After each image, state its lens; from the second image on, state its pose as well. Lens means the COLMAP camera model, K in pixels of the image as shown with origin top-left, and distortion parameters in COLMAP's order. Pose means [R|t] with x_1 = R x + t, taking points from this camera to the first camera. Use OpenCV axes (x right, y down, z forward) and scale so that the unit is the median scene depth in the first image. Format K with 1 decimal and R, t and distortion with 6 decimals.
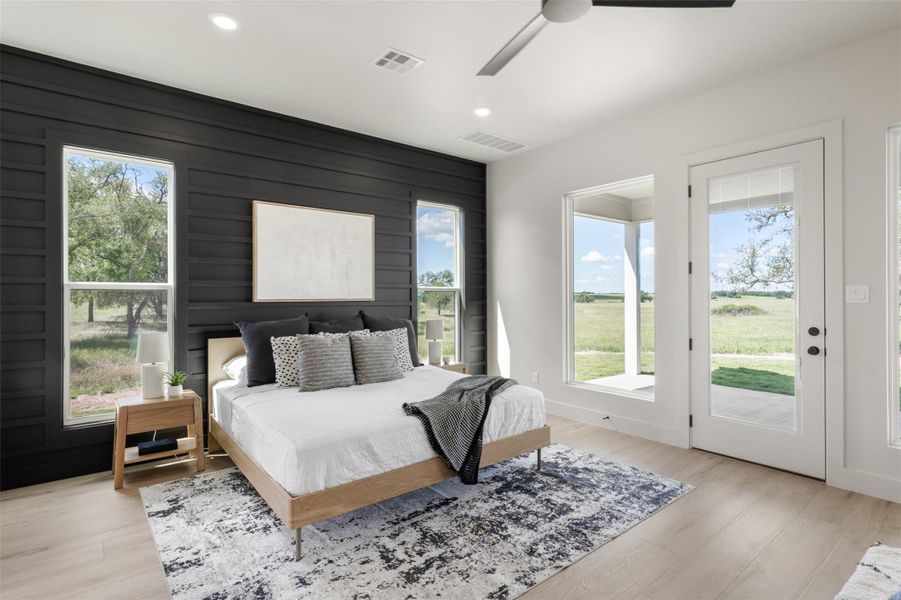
lens RADIAL K [[456.4, 0, 450.4], [0, 456.4, 298.5], [0, 0, 1]] dist [0.005654, -0.001571]
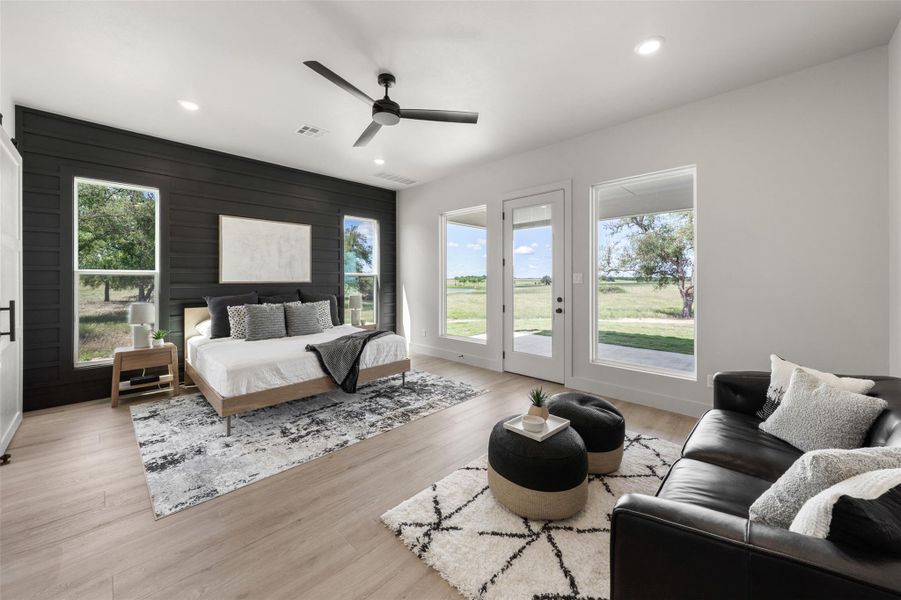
lens RADIAL K [[341.4, 0, 453.5], [0, 341.4, 281.3], [0, 0, 1]] dist [-0.000519, 0.000282]
pose [[0.992242, -0.000488, 0.124320, 0.218471], [0.000779, 0.999997, -0.002293, 0.004392], [-0.124318, 0.002372, 0.992240, -0.228491]]
